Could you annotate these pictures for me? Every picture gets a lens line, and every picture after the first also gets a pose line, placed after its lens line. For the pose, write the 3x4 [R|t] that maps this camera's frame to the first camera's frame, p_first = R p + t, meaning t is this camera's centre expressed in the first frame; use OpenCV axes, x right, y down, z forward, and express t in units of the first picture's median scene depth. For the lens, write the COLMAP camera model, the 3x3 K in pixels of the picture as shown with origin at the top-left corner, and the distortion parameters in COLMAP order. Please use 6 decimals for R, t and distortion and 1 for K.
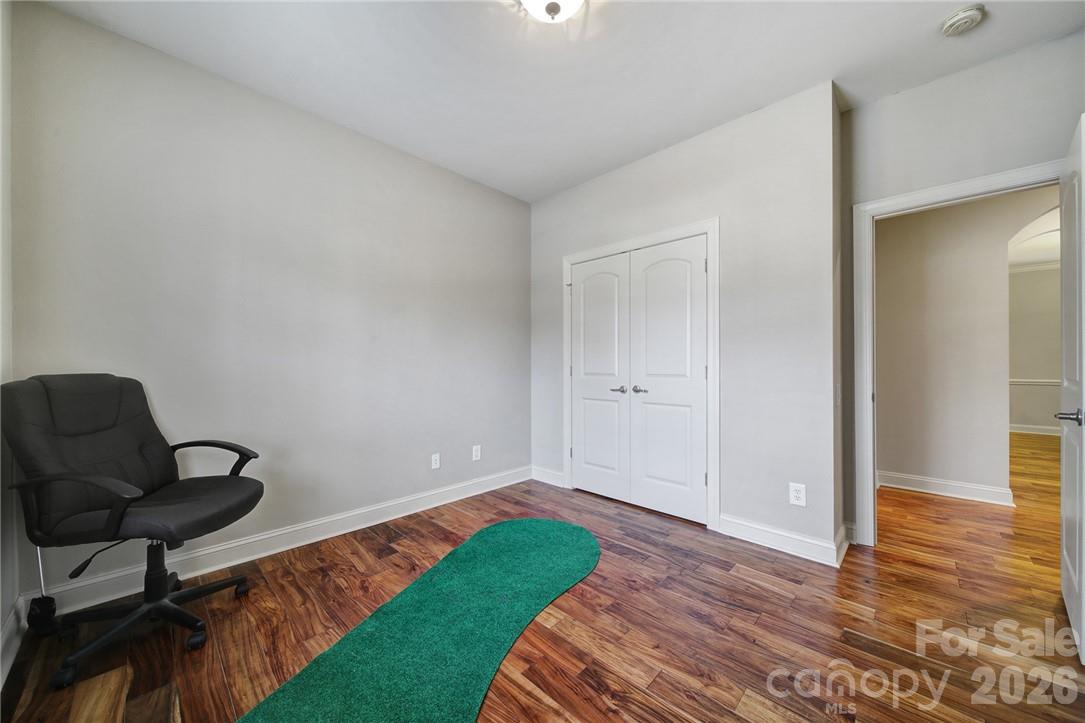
lens RADIAL K [[379.6, 0, 546.0], [0, 379.6, 364.6], [0, 0, 1]] dist [-0.002118, -0.000712]
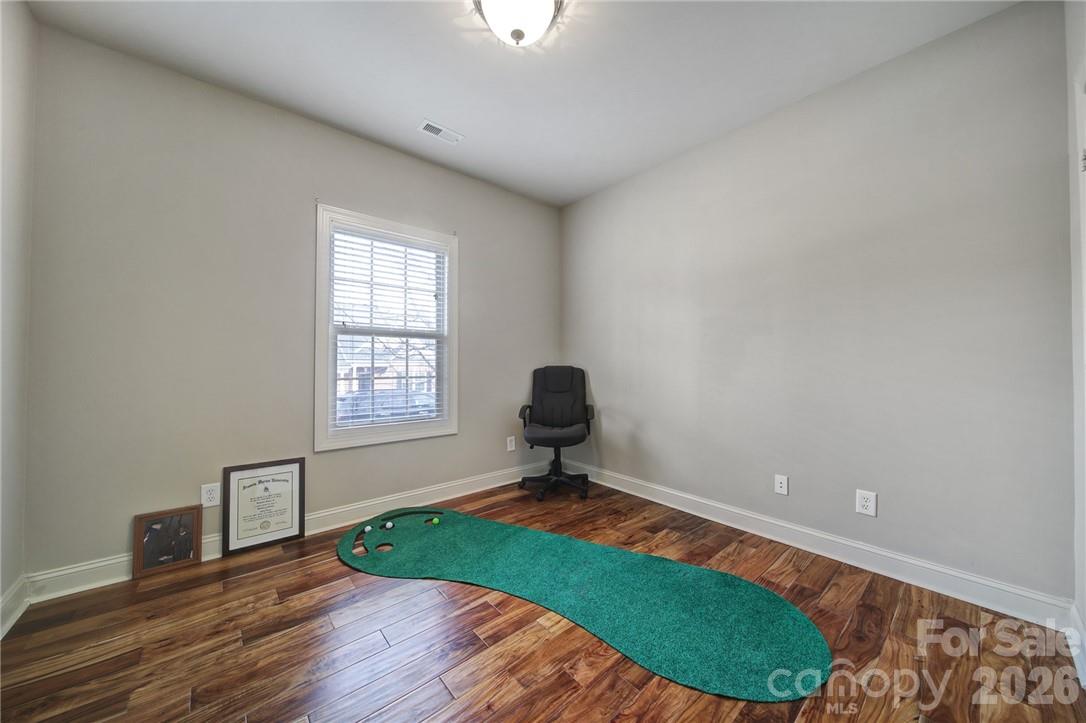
lens RADIAL K [[380.0, 0, 545.8], [0, 380.0, 361.3], [0, 0, 1]] dist [-0.002118, -0.000712]
pose [[-0.089756, -0.004867, -0.995952, 0.759368], [0.002157, 0.999985, -0.005081, 0.004088], [0.995961, -0.002604, -0.089744, 0.829069]]
